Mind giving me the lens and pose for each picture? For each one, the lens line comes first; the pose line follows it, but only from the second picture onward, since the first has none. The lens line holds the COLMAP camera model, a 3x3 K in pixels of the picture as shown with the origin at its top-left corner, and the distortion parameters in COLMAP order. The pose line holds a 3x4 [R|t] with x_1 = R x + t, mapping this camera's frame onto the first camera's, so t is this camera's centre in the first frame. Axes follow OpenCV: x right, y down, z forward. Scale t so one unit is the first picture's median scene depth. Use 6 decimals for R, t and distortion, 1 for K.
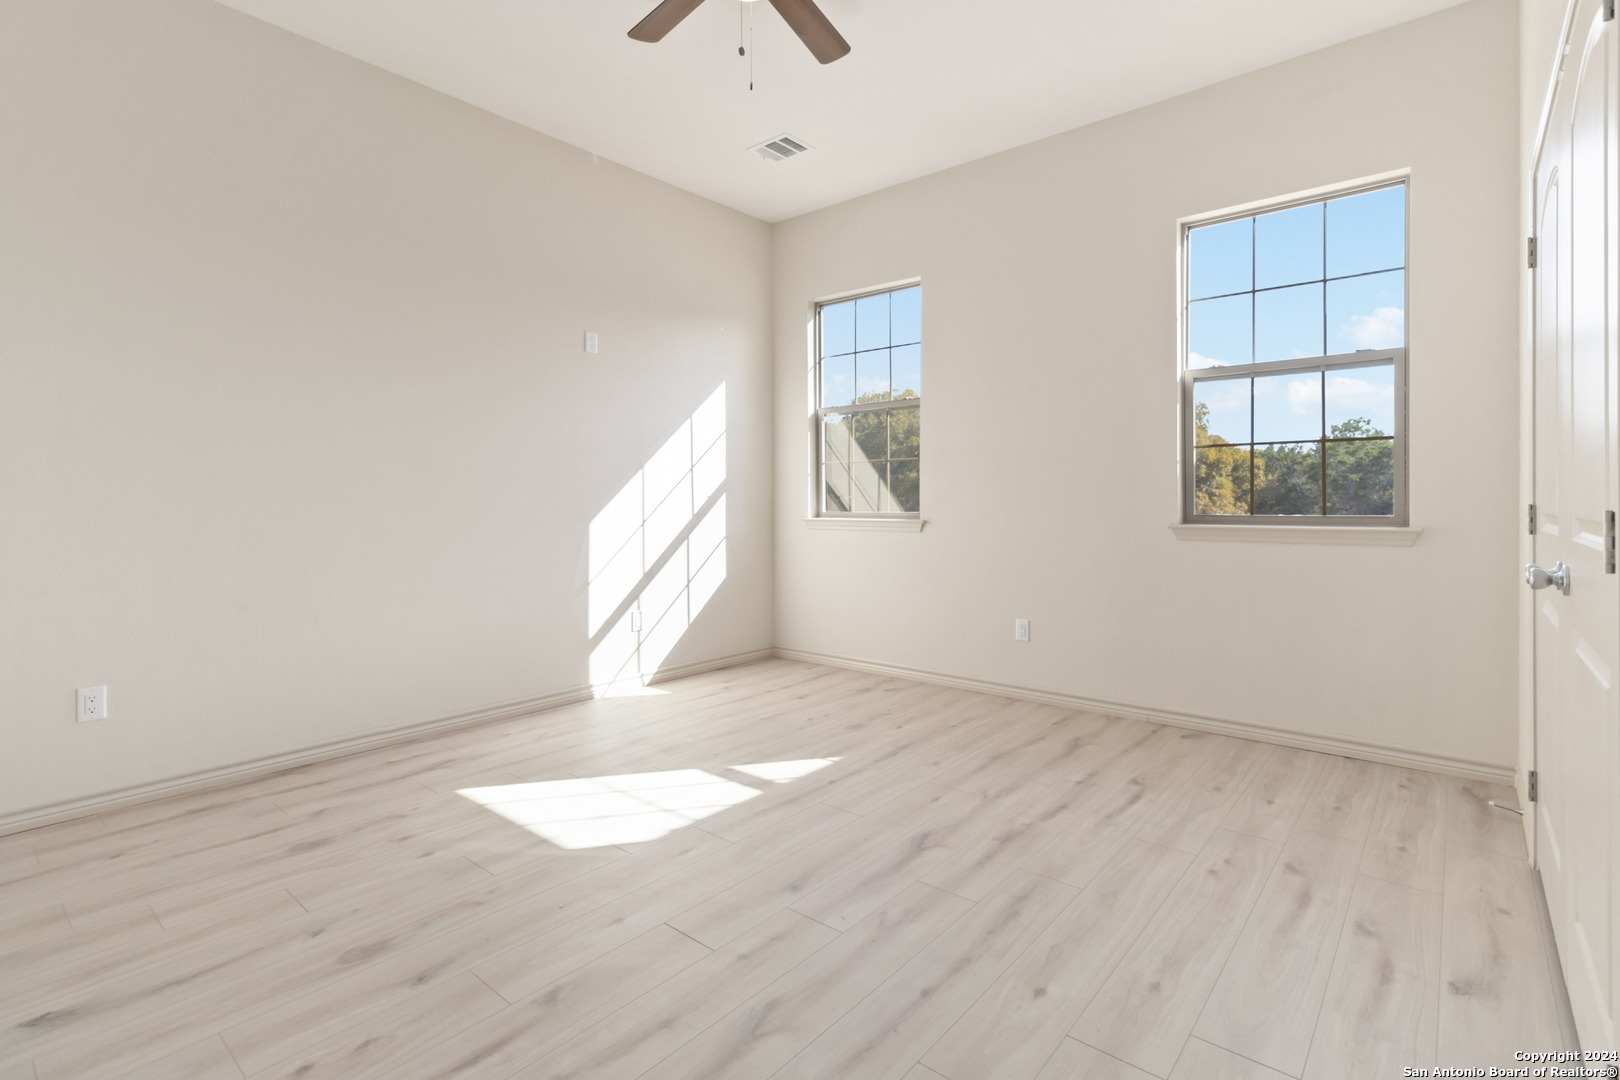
lens RADIAL K [[758.0, 0, 809.3], [0, 758.0, 512.1], [0, 0, 1]] dist [0.002281, 0.001469]
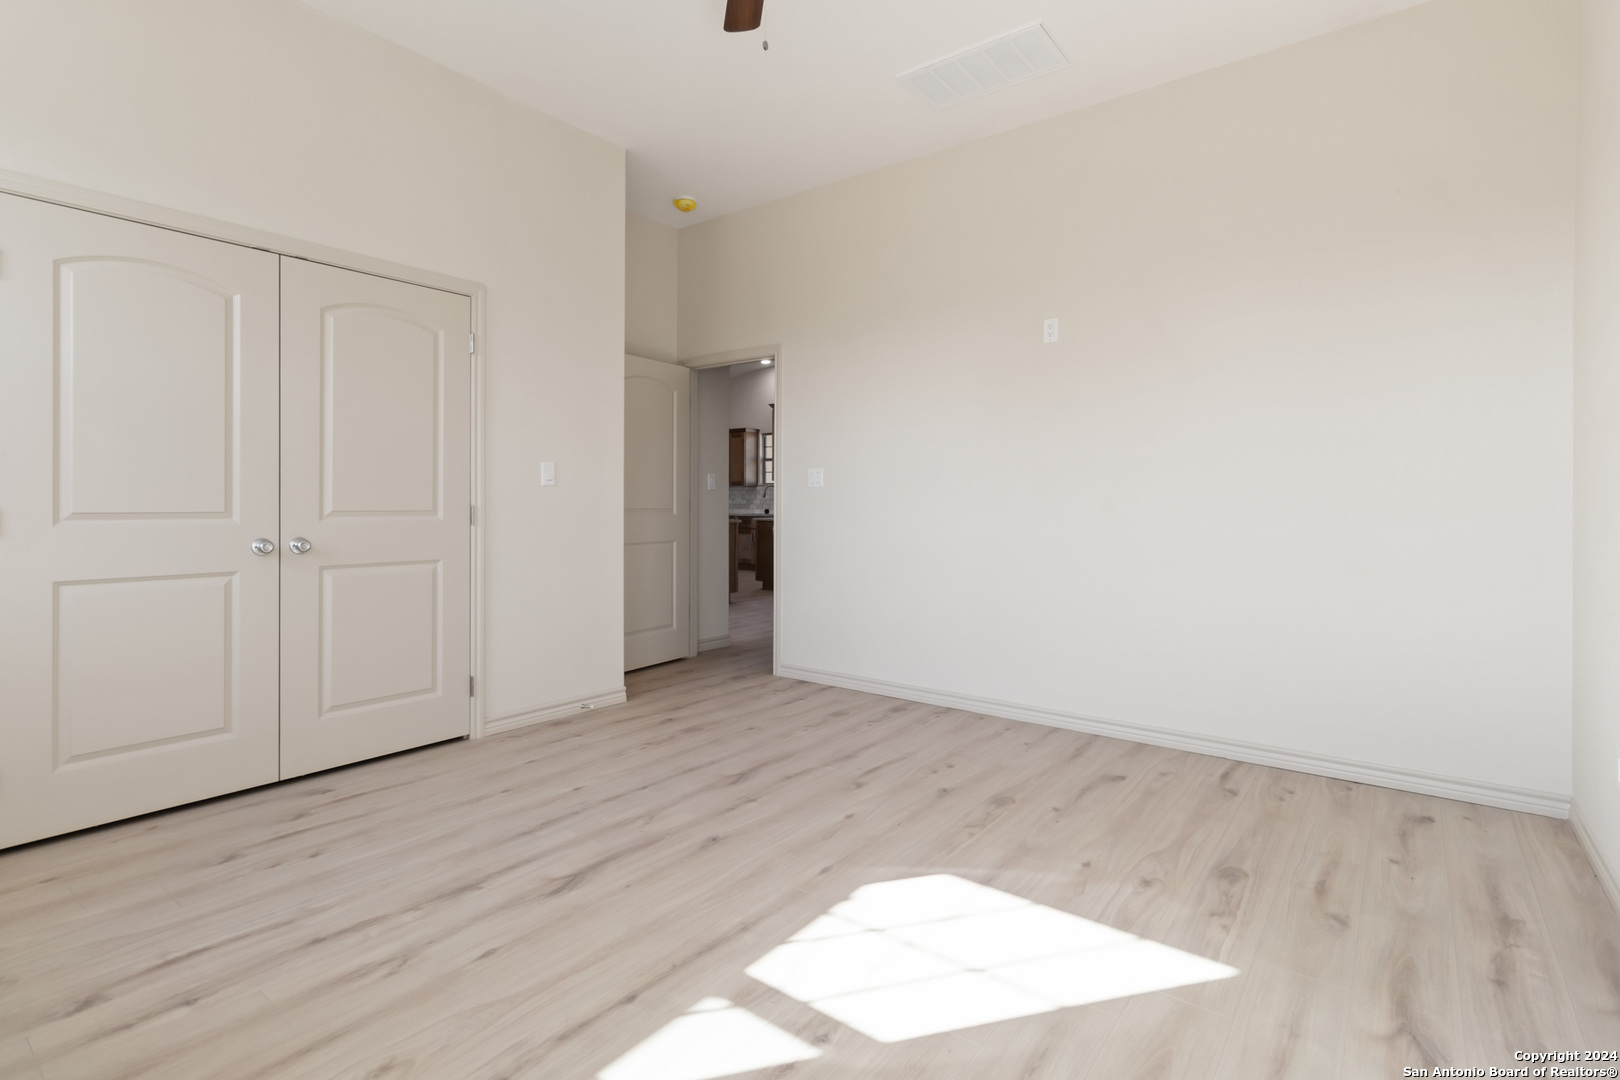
lens RADIAL K [[758.0, 0, 809.3], [0, 758.0, 512.1], [0, 0, 1]] dist [0.002281, 0.001469]
pose [[-0.998529, -0.000830, -0.054220, -0.088840], [-0.002462, 0.999545, 0.030048, -0.032996], [0.054171, 0.030137, -0.998077, 1.888879]]
